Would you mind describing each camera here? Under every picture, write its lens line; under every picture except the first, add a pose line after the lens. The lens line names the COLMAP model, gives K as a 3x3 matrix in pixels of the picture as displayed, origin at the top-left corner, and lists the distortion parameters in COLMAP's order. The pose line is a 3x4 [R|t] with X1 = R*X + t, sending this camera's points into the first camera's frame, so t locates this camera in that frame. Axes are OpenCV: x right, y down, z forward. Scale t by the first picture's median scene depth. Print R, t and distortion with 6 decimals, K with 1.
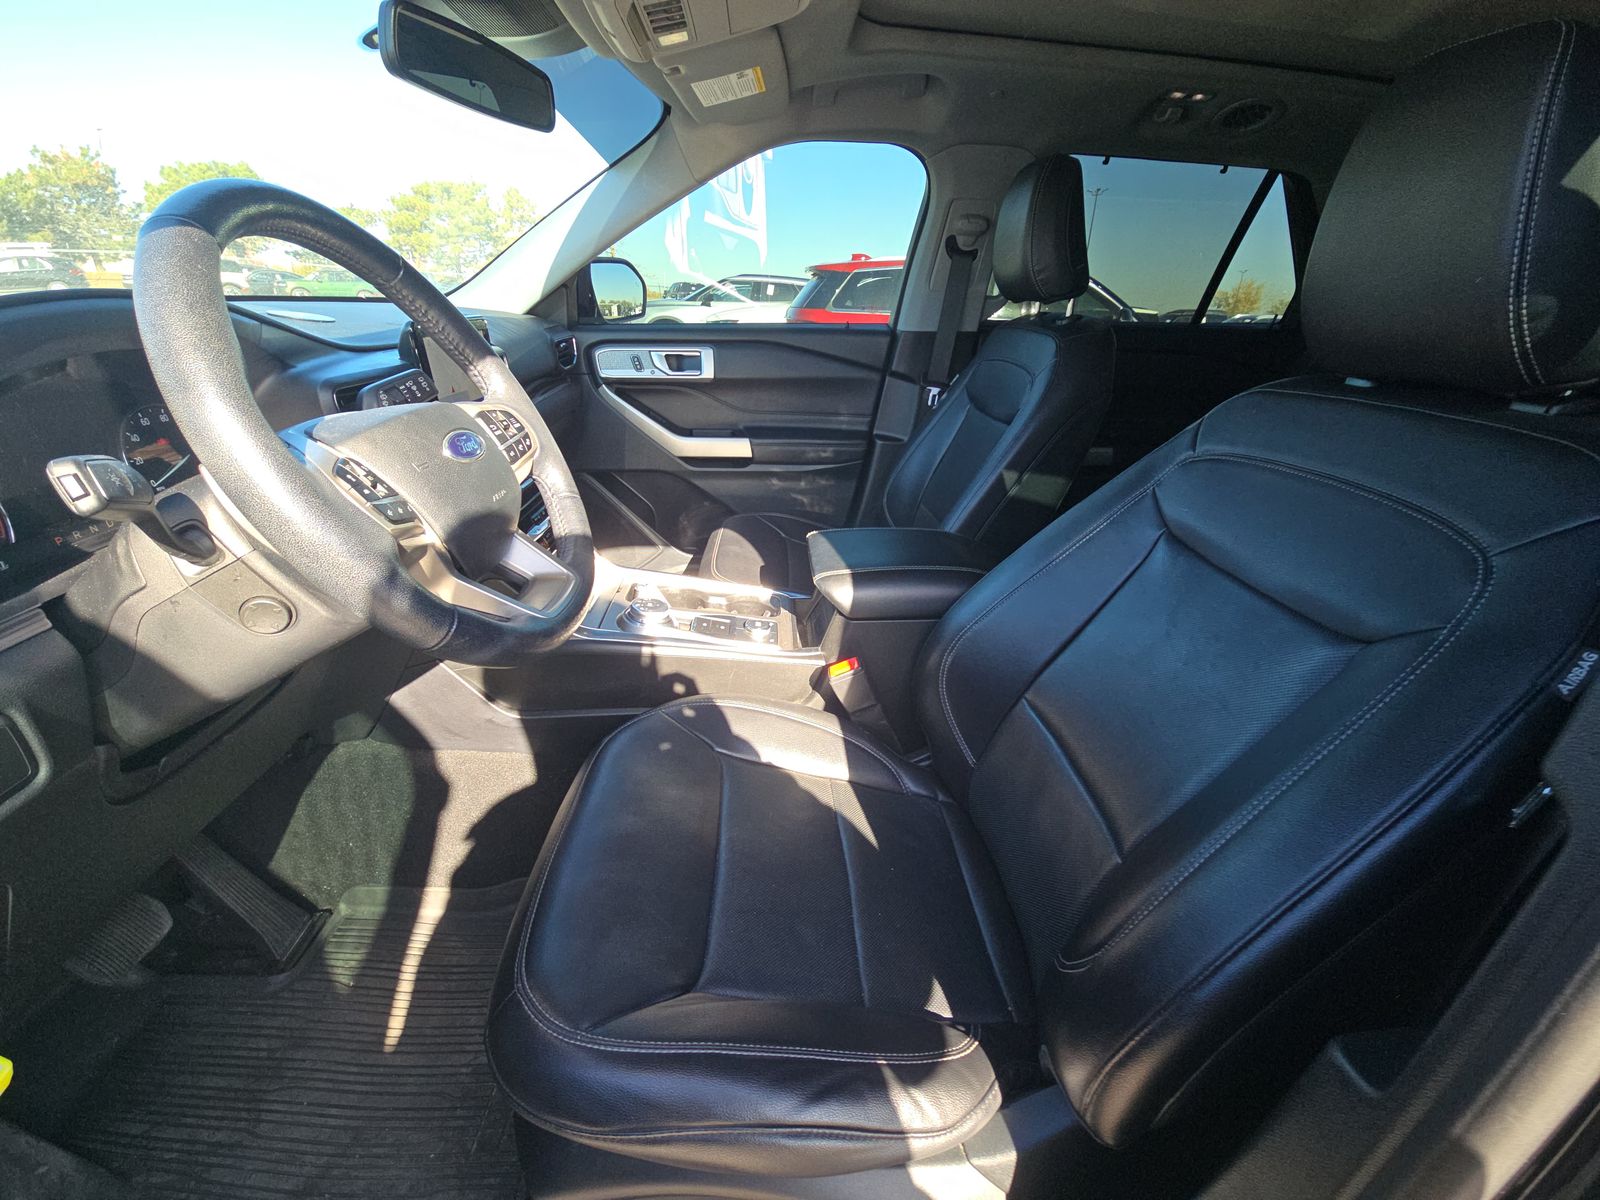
lens RADIAL K [[653.6, 0, 808.7], [0, 653.6, 592.6], [0, 0, 1]] dist [0.021456, -0.014289]
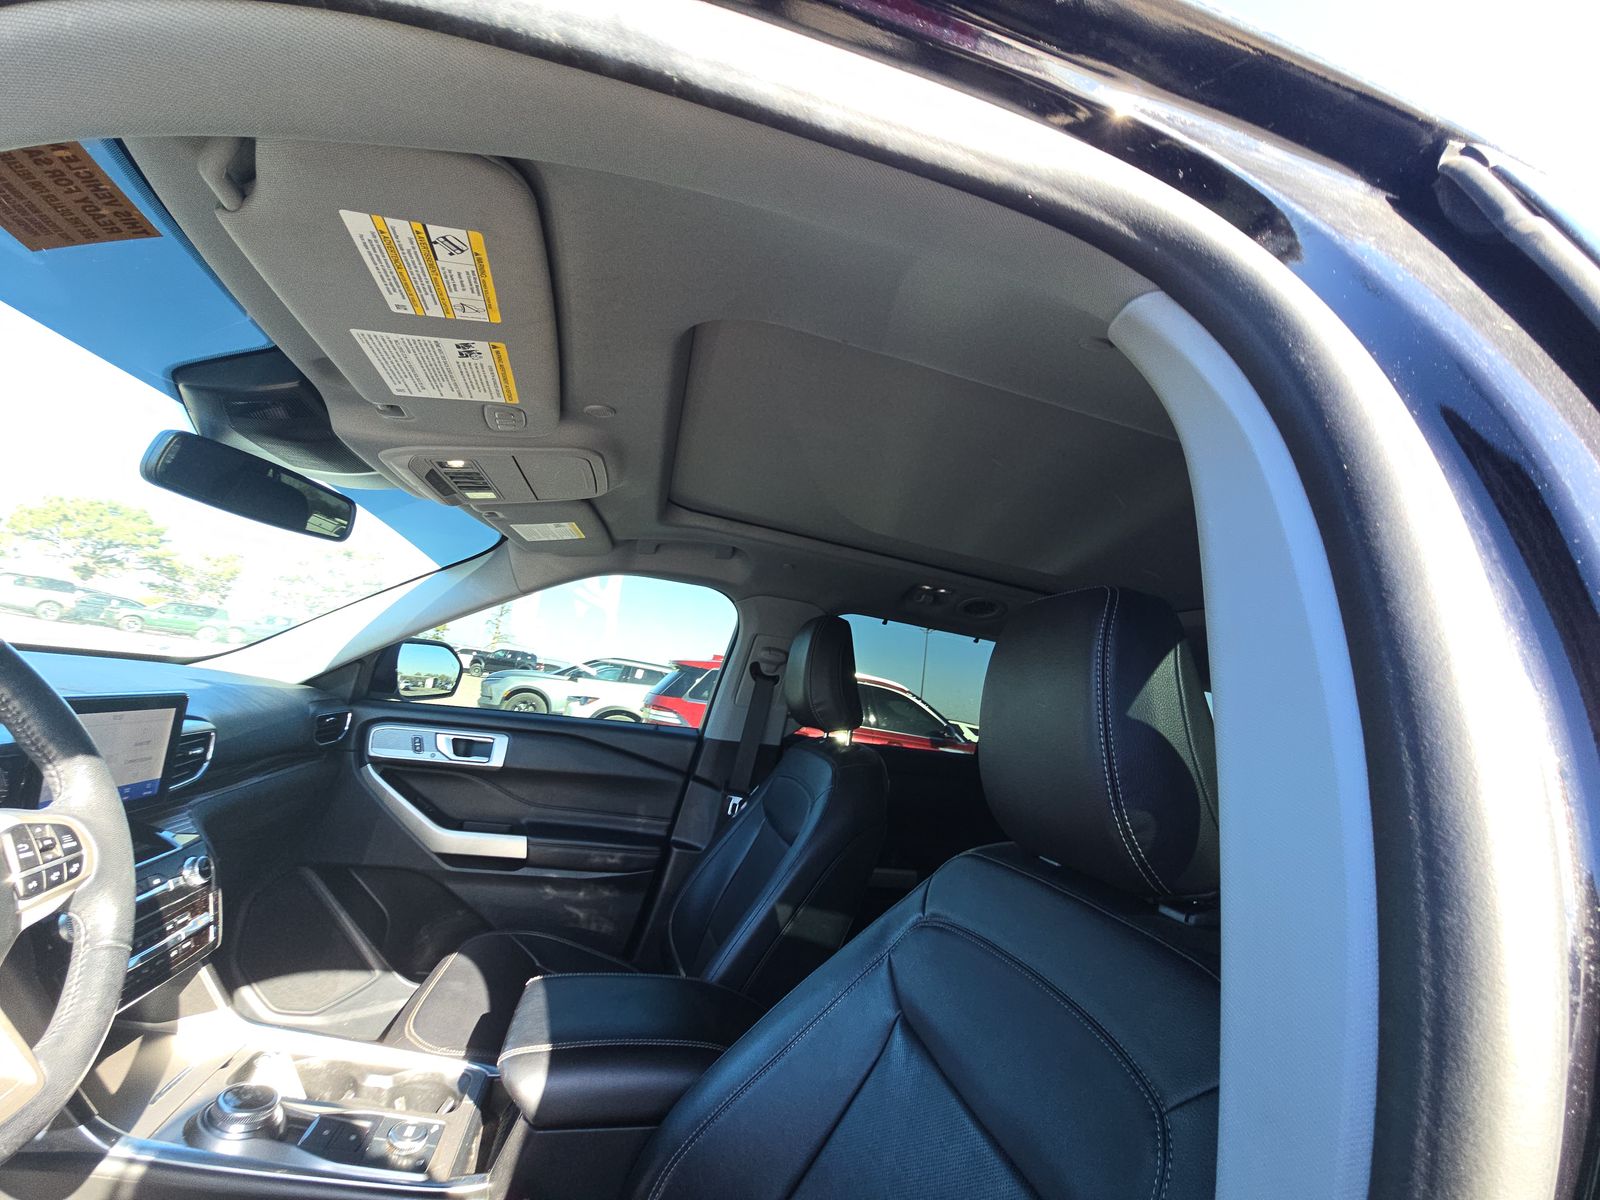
lens RADIAL K [[653.6, 0, 808.7], [0, 653.6, 592.6], [0, 0, 1]] dist [0.021456, -0.014289]
pose [[0.975259, 0.135416, 0.174735, 0.085449], [-0.019385, 0.839764, -0.542605, -0.038065], [-0.220214, 0.525793, 0.821613, 0.006618]]
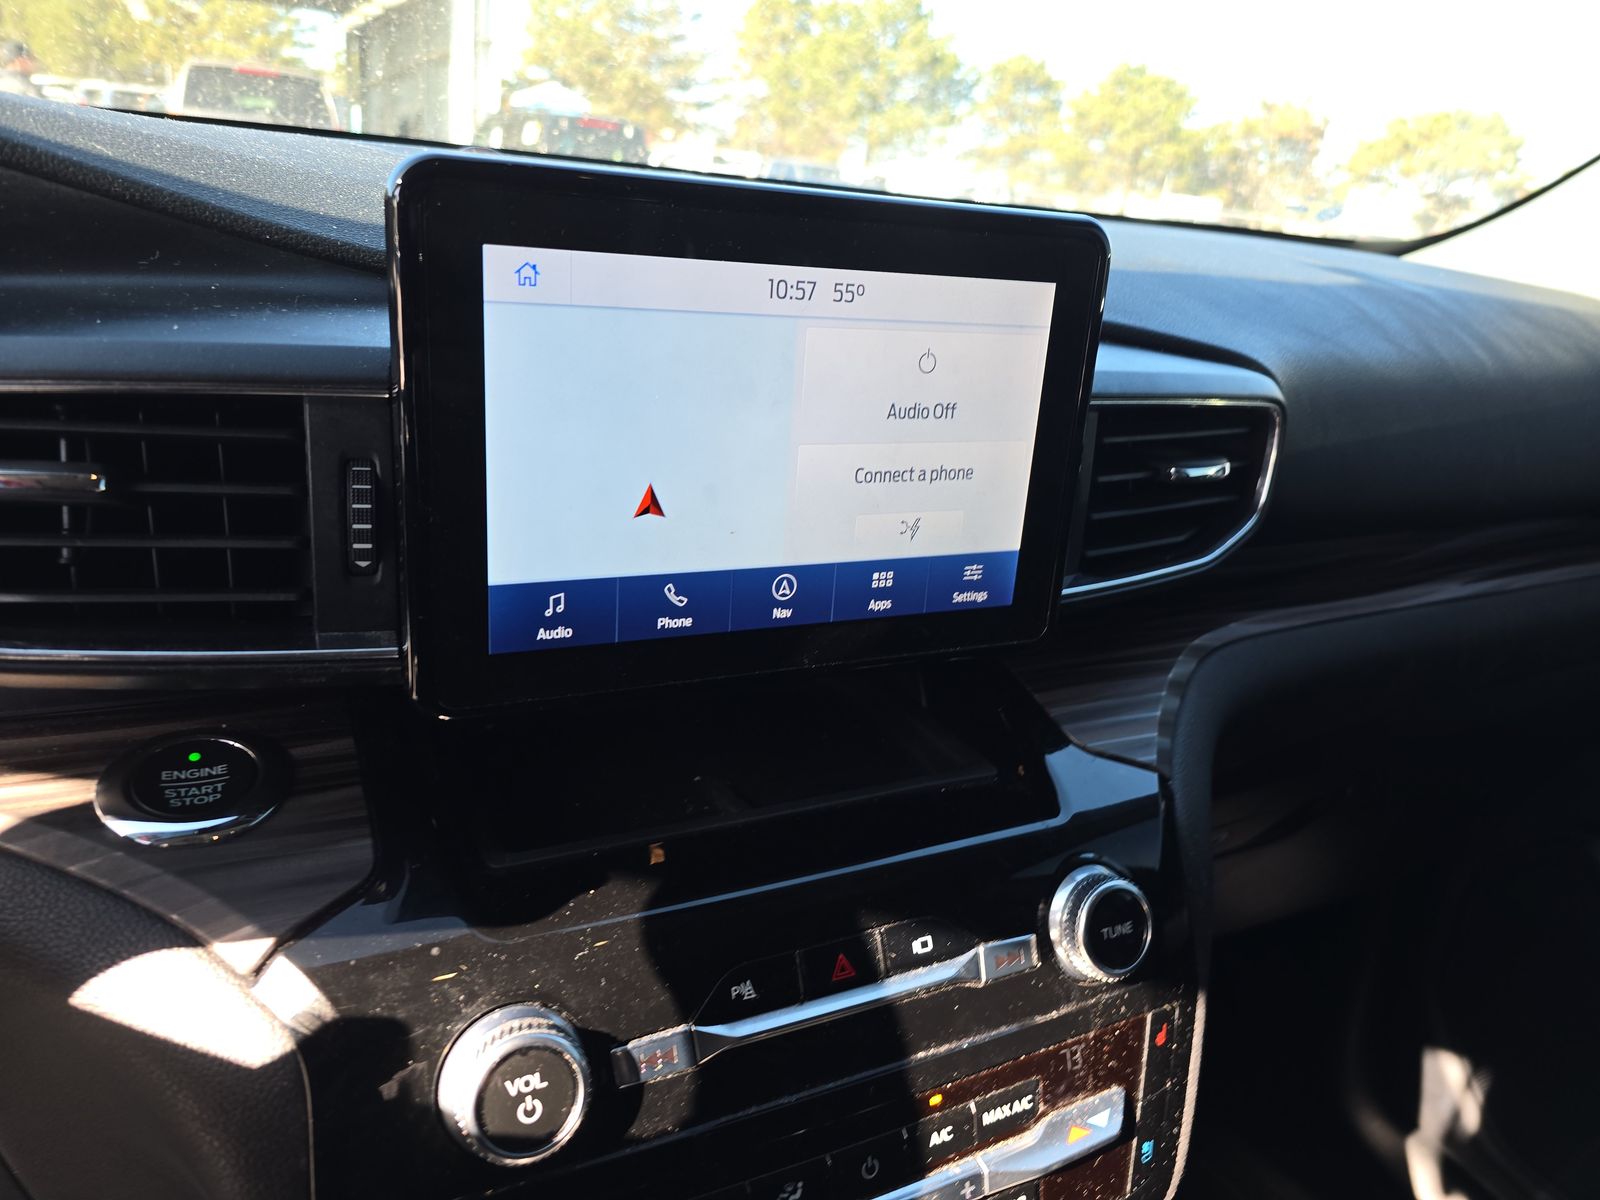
lens RADIAL K [[1099.6, 0, 803.2], [0, 1099.6, 583.6], [0, 0, 1]] dist [0.012163, 0.004639]
pose [[0.409865, 0.316621, -0.855431, -0.122591], [-0.460195, 0.881495, 0.105773, -0.186619], [0.787548, 0.350312, 0.507001, 0.477234]]
